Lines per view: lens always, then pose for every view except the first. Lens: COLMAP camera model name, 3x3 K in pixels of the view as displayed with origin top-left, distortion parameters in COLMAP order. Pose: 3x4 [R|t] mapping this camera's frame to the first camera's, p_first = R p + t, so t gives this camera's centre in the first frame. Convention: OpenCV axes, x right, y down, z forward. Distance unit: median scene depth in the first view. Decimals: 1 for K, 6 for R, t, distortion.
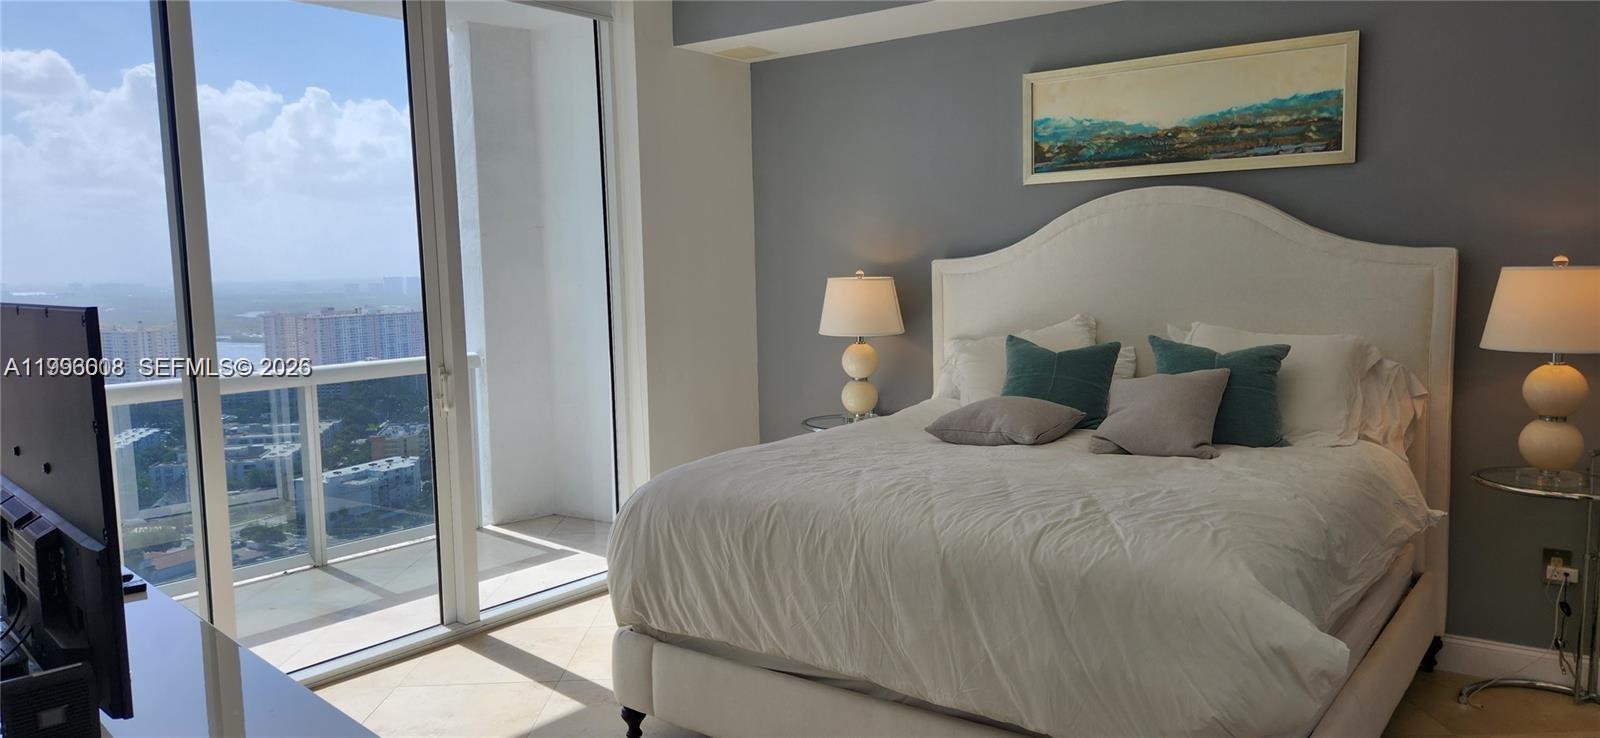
lens RADIAL K [[1070.2, 0, 806.2], [0, 1070.2, 377.2], [0, 0, 1]] dist [0.075102, -0.077123]
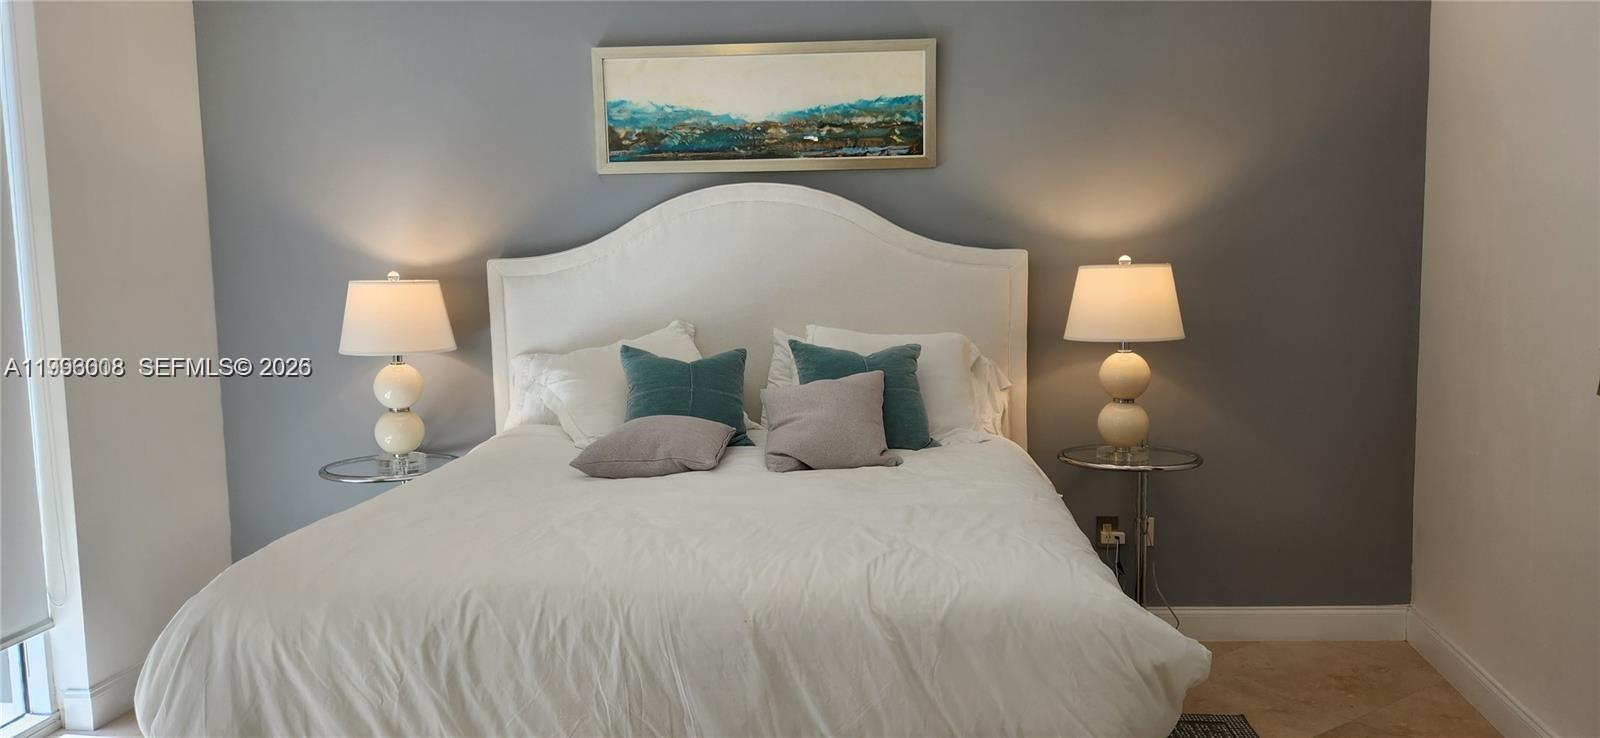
lens RADIAL K [[1070.2, 0, 802.8], [0, 1070.2, 376.3], [0, 0, 1]] dist [0.075102, -0.077123]
pose [[0.838965, -0.051071, 0.541783, -0.180558], [0.060357, 0.998177, 0.000629, -0.007271], [-0.540828, 0.032173, 0.840518, 0.230813]]
